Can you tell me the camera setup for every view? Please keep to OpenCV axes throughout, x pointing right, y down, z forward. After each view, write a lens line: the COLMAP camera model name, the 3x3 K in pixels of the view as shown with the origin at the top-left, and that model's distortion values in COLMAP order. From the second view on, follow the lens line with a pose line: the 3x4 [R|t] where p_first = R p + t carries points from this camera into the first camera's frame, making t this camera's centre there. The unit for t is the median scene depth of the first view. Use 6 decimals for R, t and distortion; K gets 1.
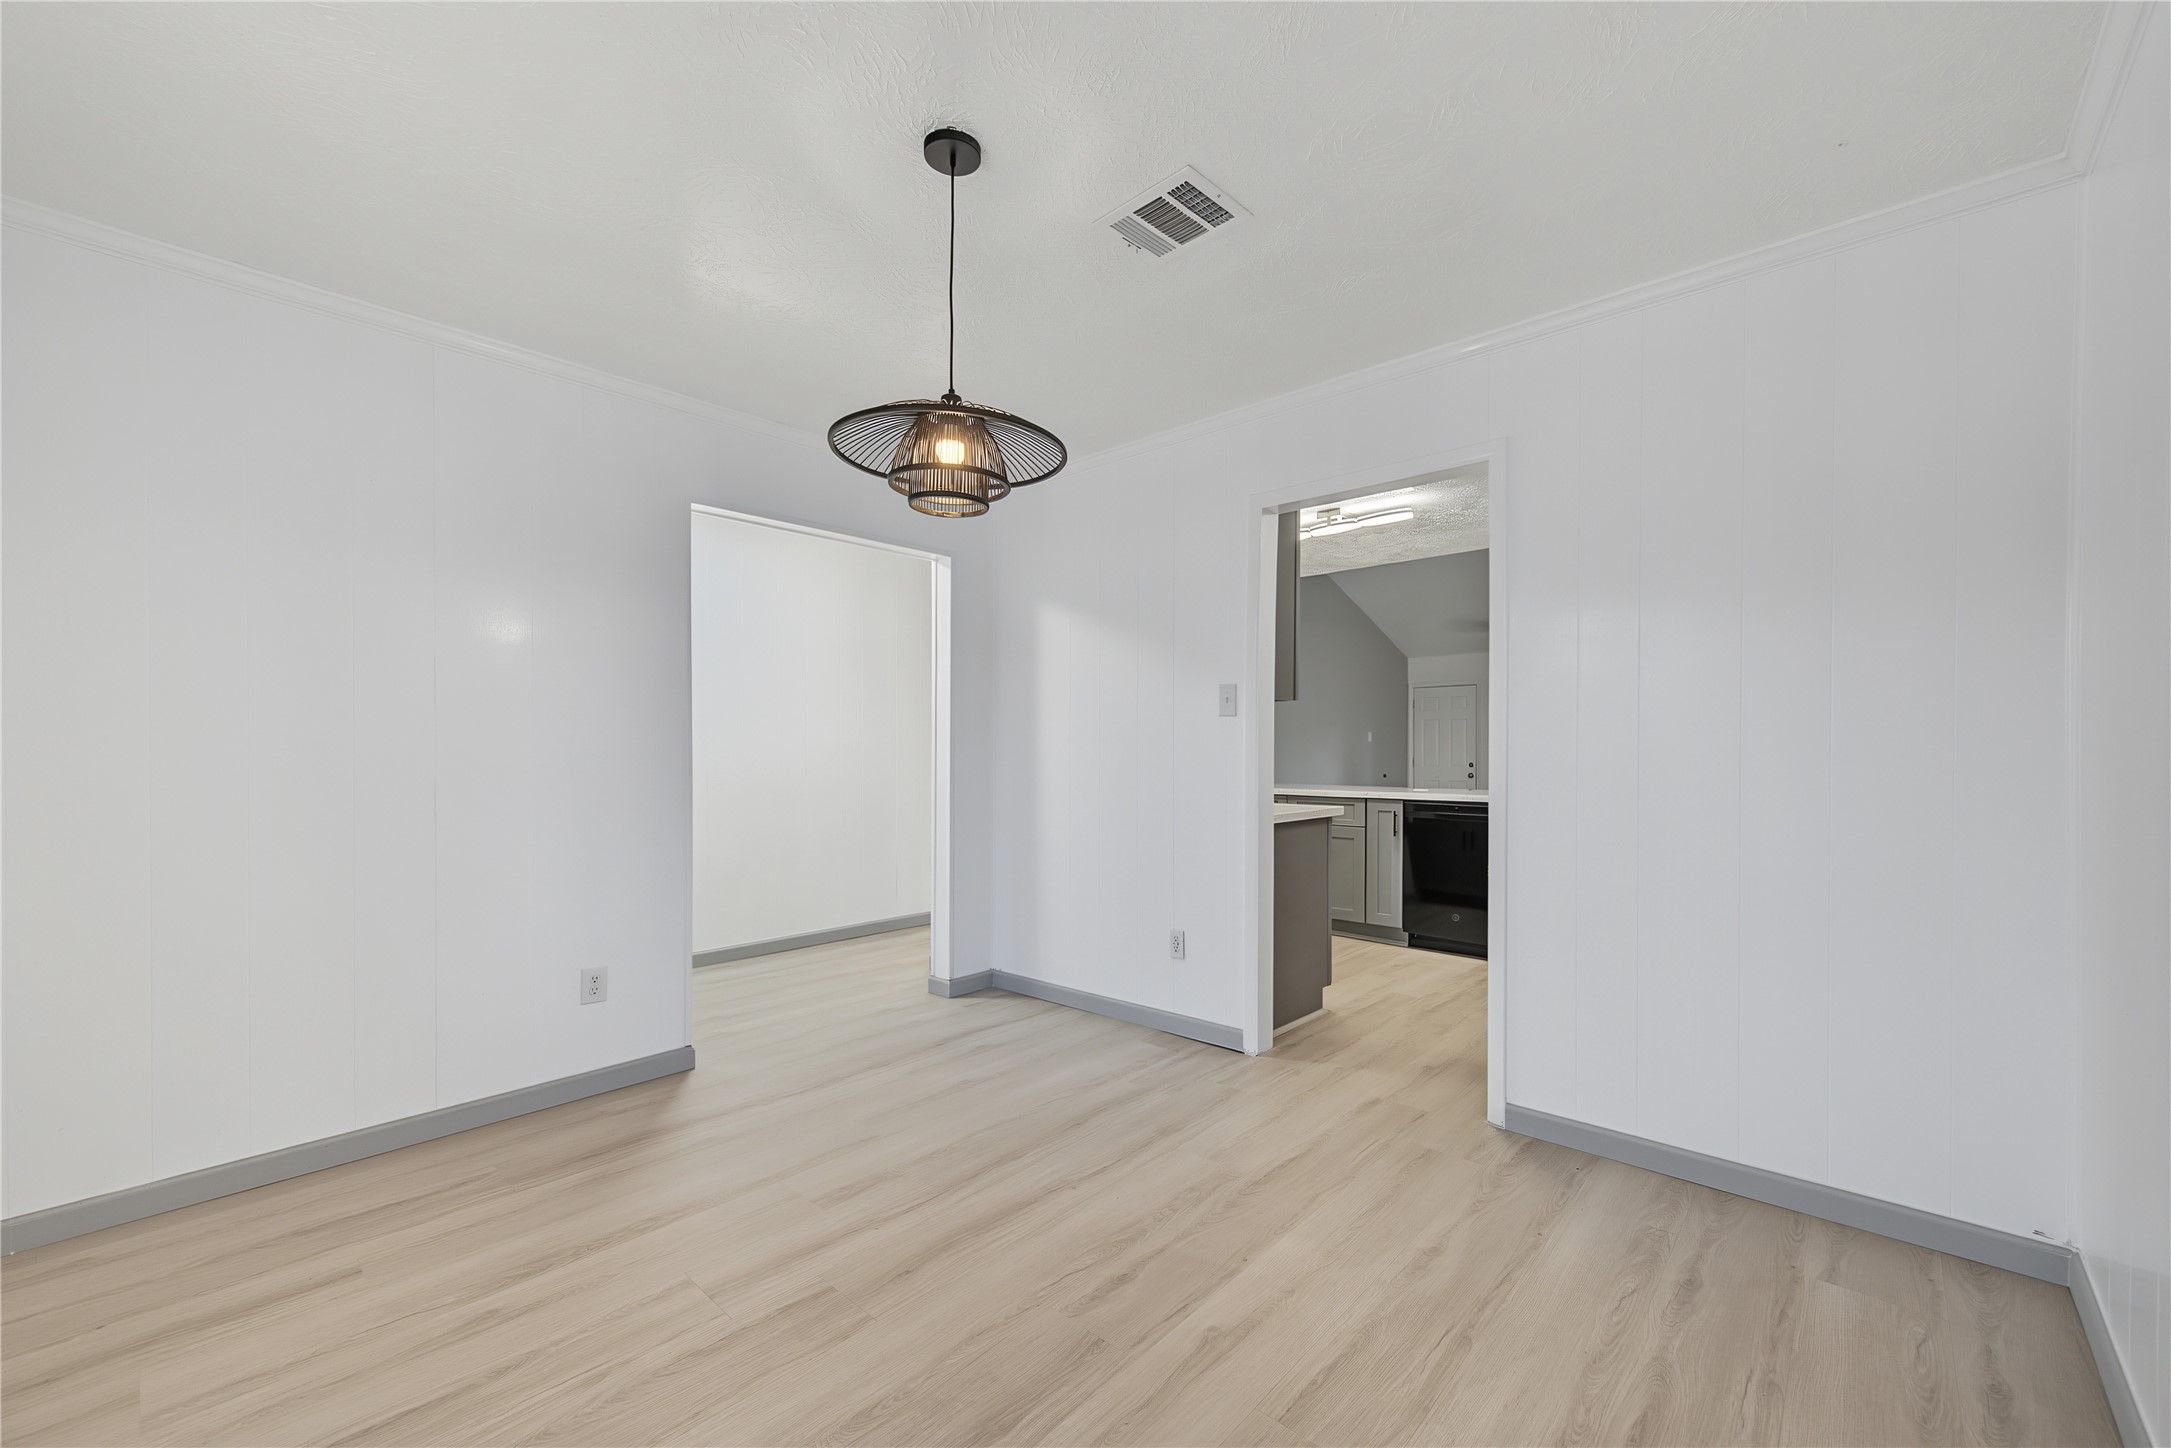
lens RADIAL K [[863.5, 0, 1085.5], [0, 863.5, 724.0], [0, 0, 1]] dist [0.000176, -0.000158]
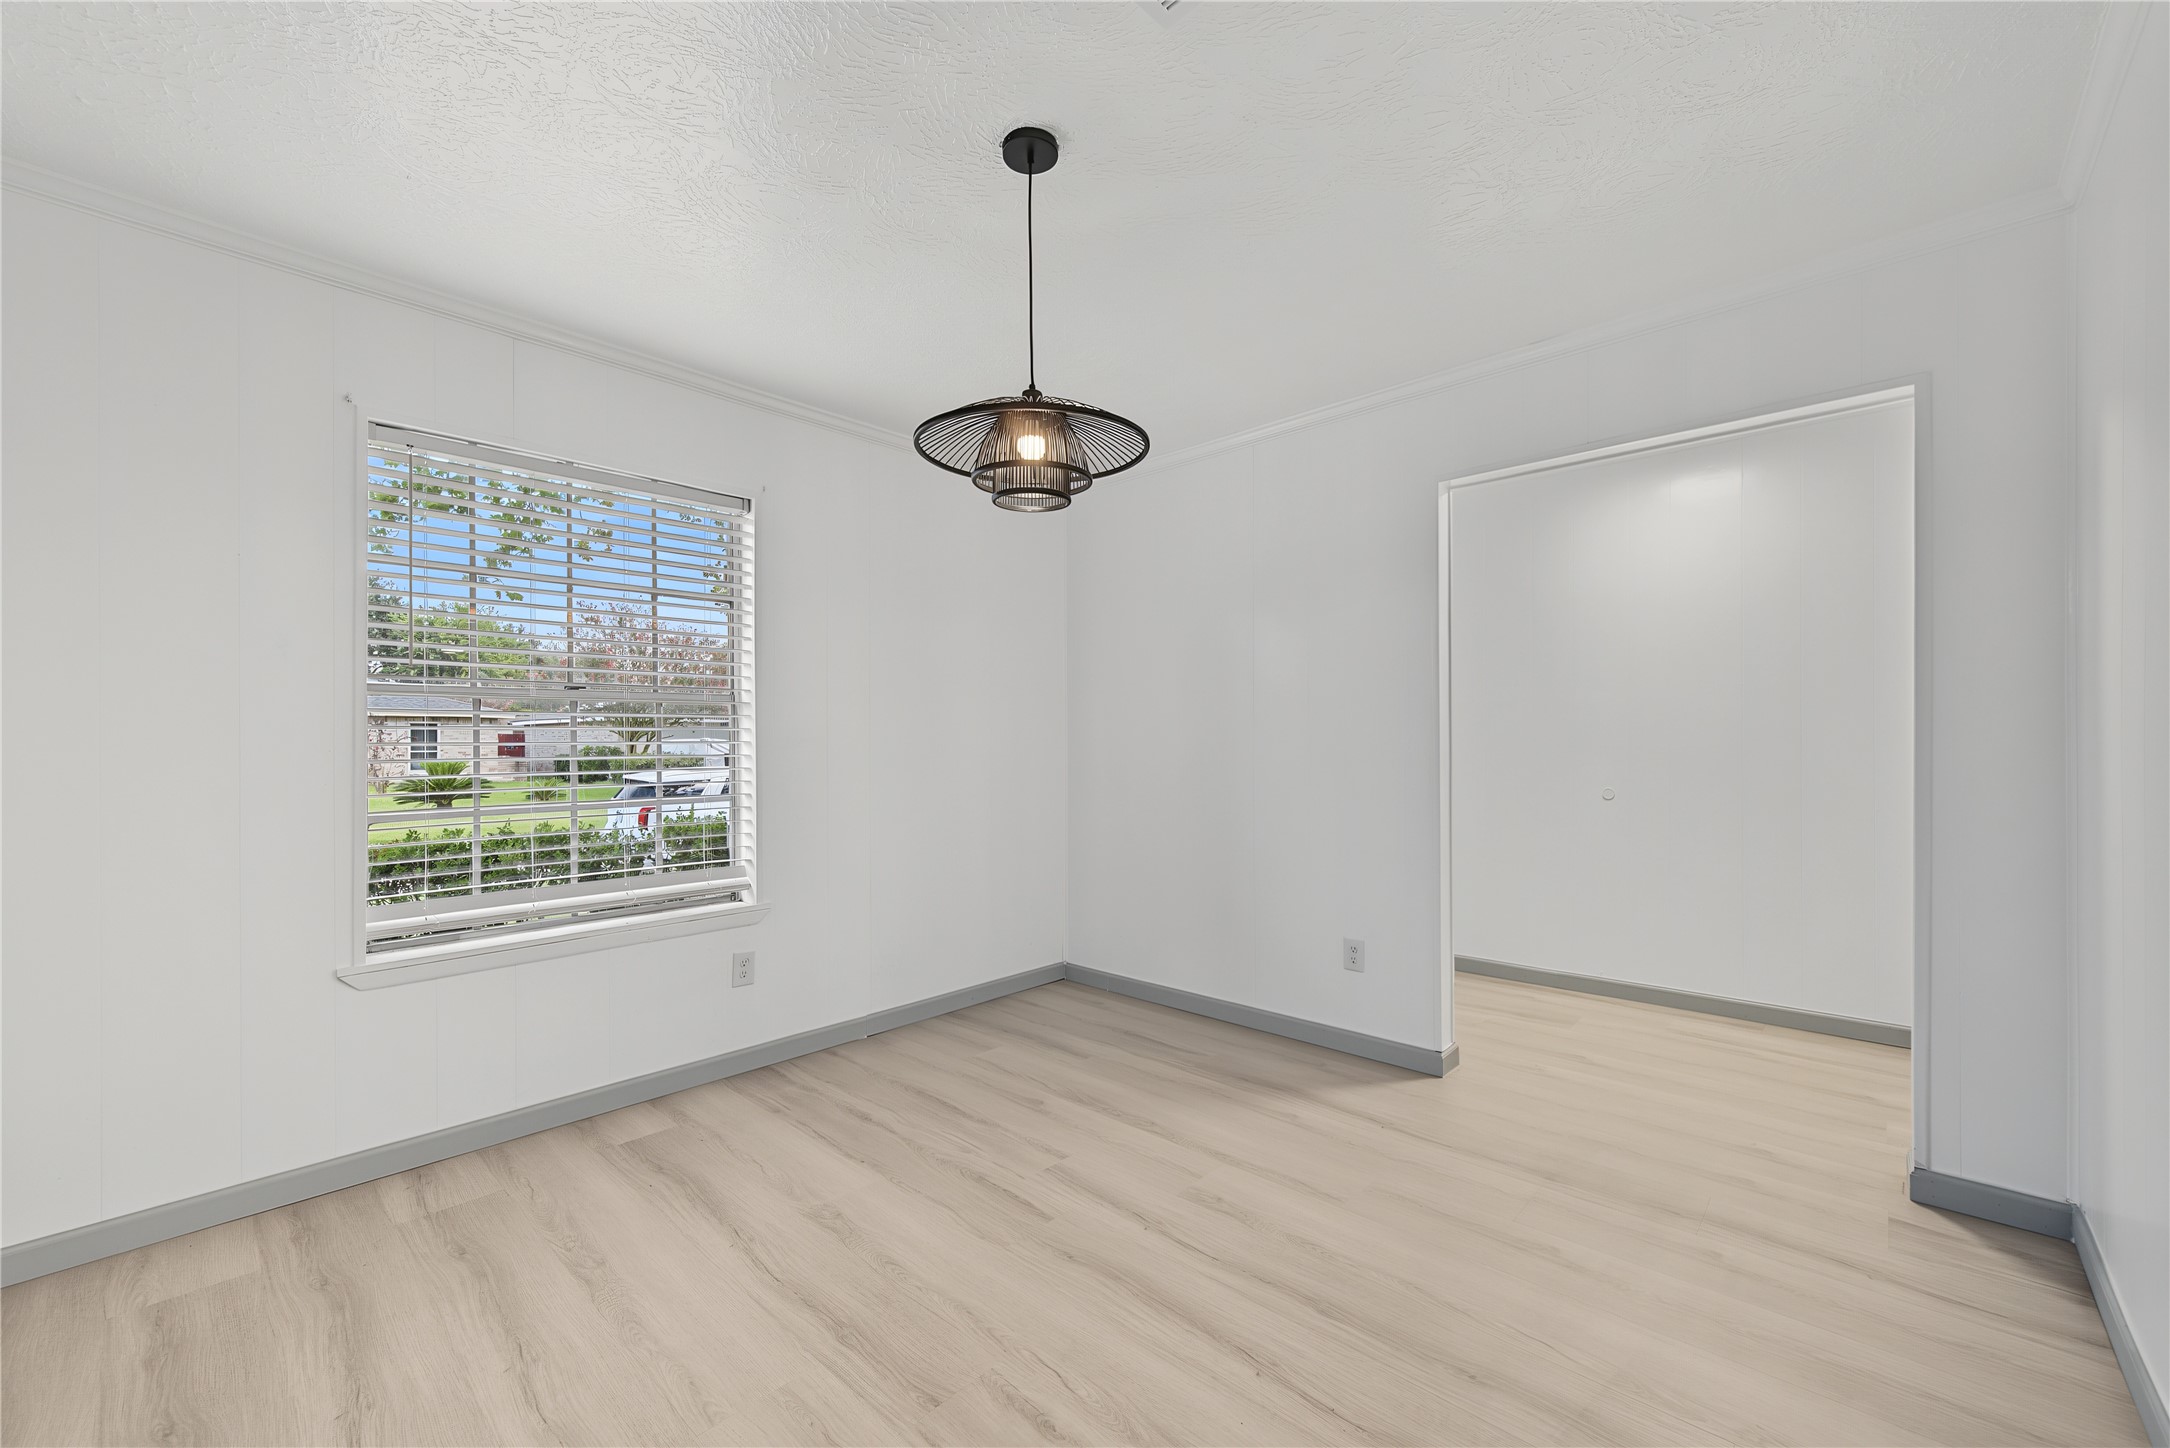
lens RADIAL K [[863.1, 0, 1085.0], [0, 863.1, 724.0], [0, 0, 1]] dist [0.000176, -0.000158]
pose [[0.000537, -0.016608, -0.999862, 0.646881], [0.024741, 0.999556, -0.016590, 0.032372], [0.999694, -0.024729, 0.000948, 0.839399]]
